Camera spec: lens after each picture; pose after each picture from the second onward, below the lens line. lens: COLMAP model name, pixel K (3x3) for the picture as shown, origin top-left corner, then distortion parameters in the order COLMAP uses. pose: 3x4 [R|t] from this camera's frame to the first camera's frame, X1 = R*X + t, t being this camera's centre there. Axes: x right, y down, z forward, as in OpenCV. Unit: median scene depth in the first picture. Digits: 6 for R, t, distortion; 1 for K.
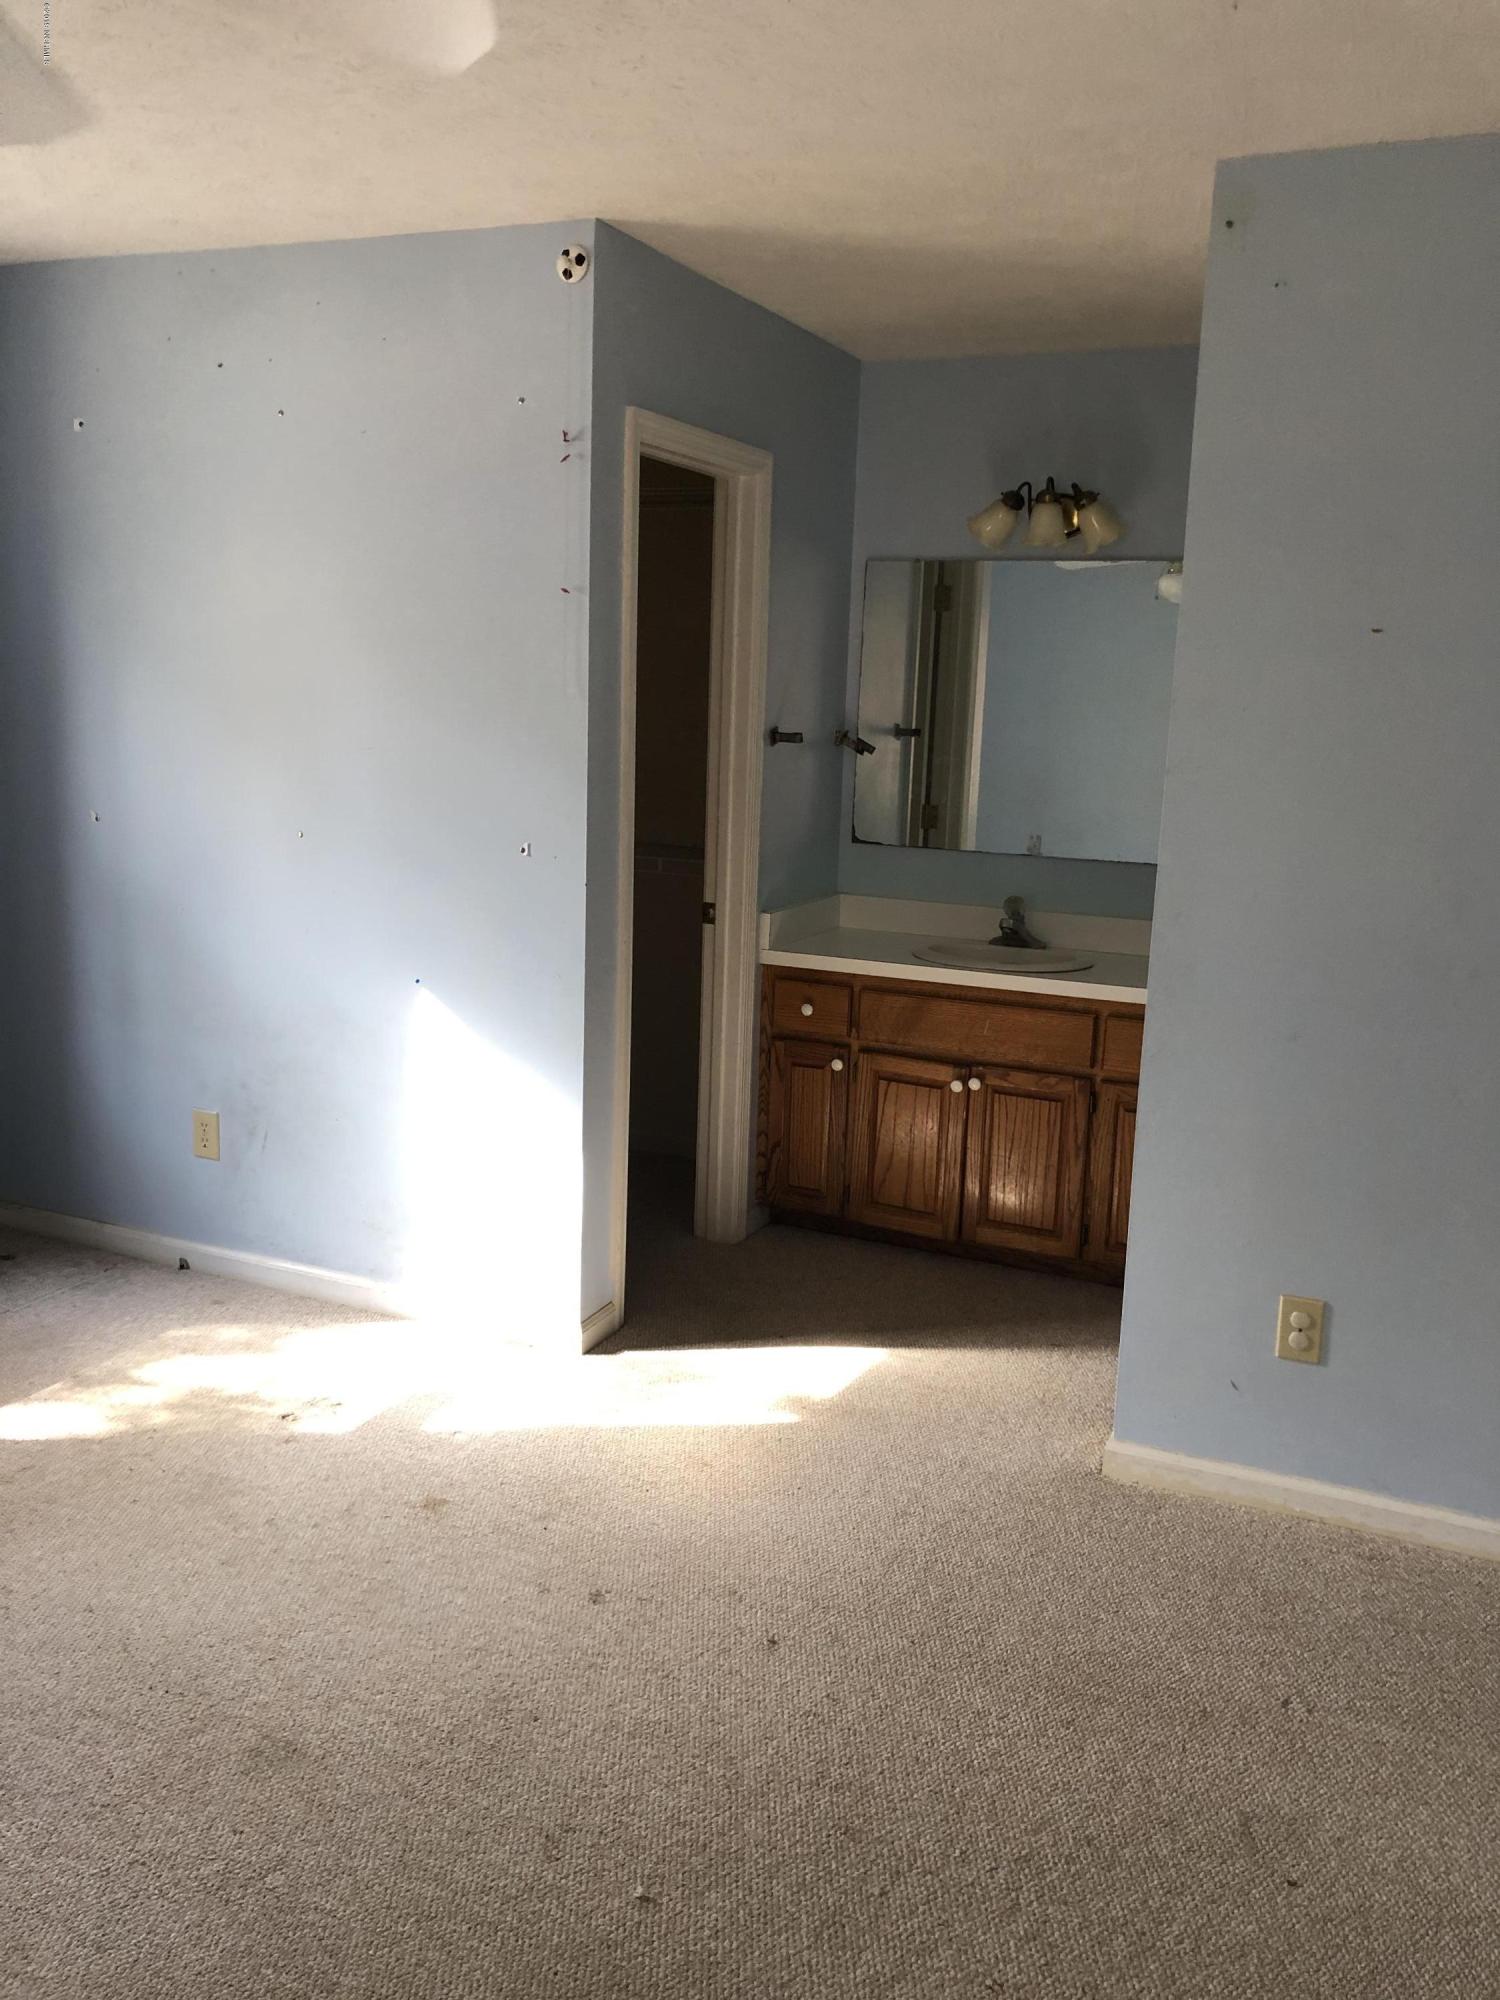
lens RADIAL K [[1640.7, 0, 758.6], [0, 1640.7, 994.2], [0, 0, 1]] dist [0.025725, -0.005149]
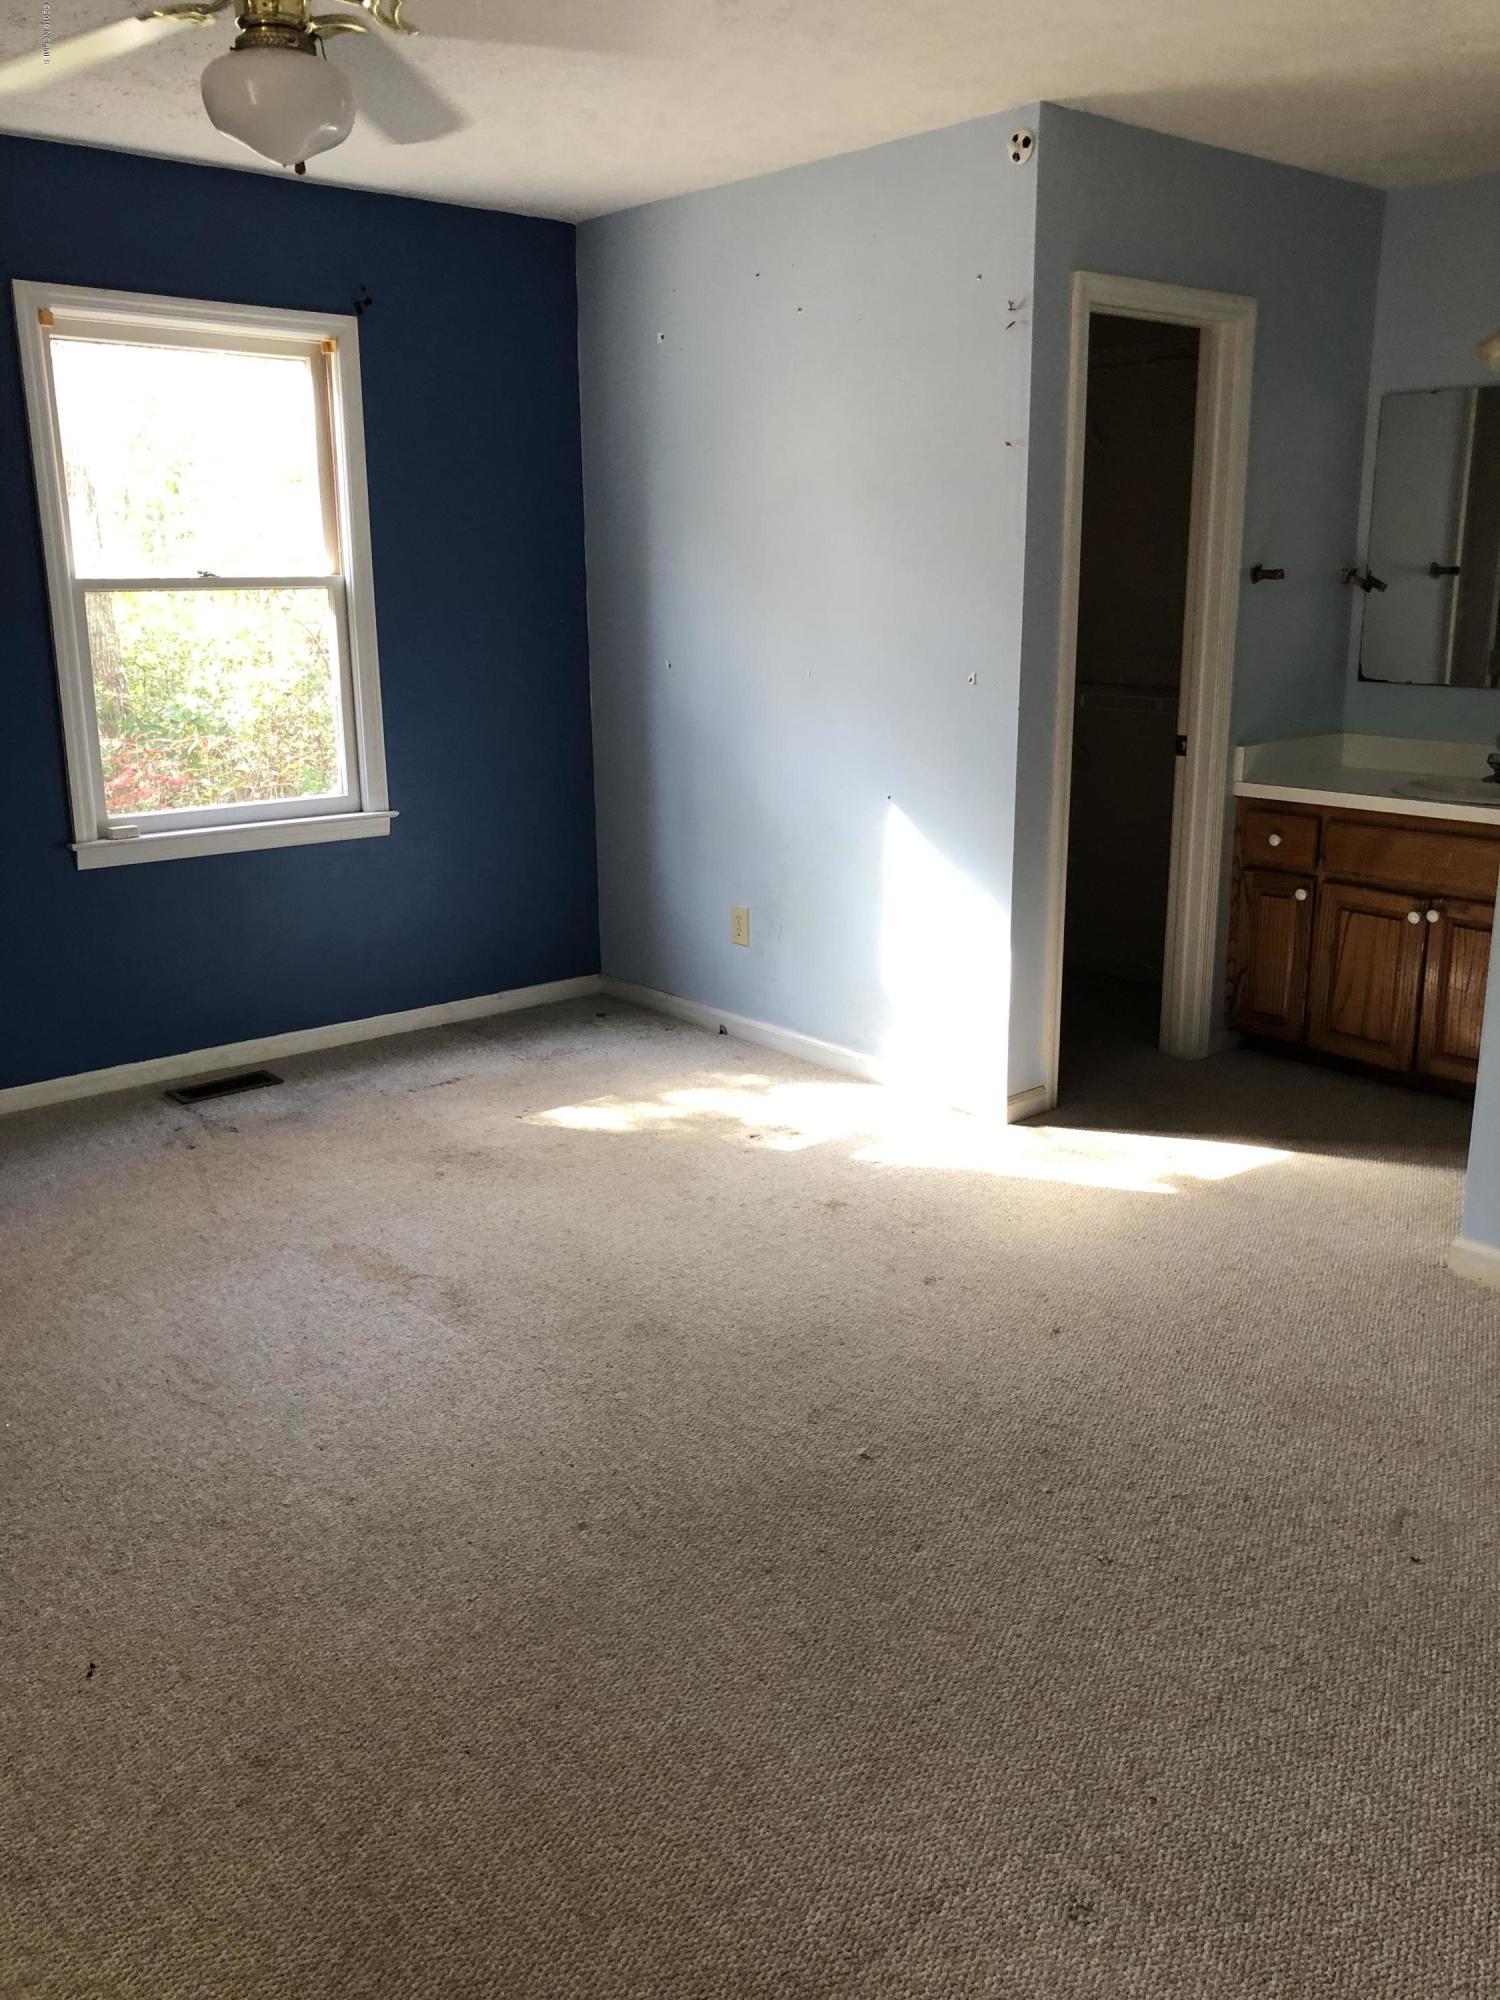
lens RADIAL K [[1660.2, 0, 754.5], [0, 1660.2, 935.9], [0, 0, 1]] dist [0.007762, 0.212803]
pose [[0.903991, 0.058957, -0.423466, 0.197008], [-0.049620, 0.998221, 0.033051, 0.055664], [0.424661, -0.008866, 0.905309, -0.105333]]
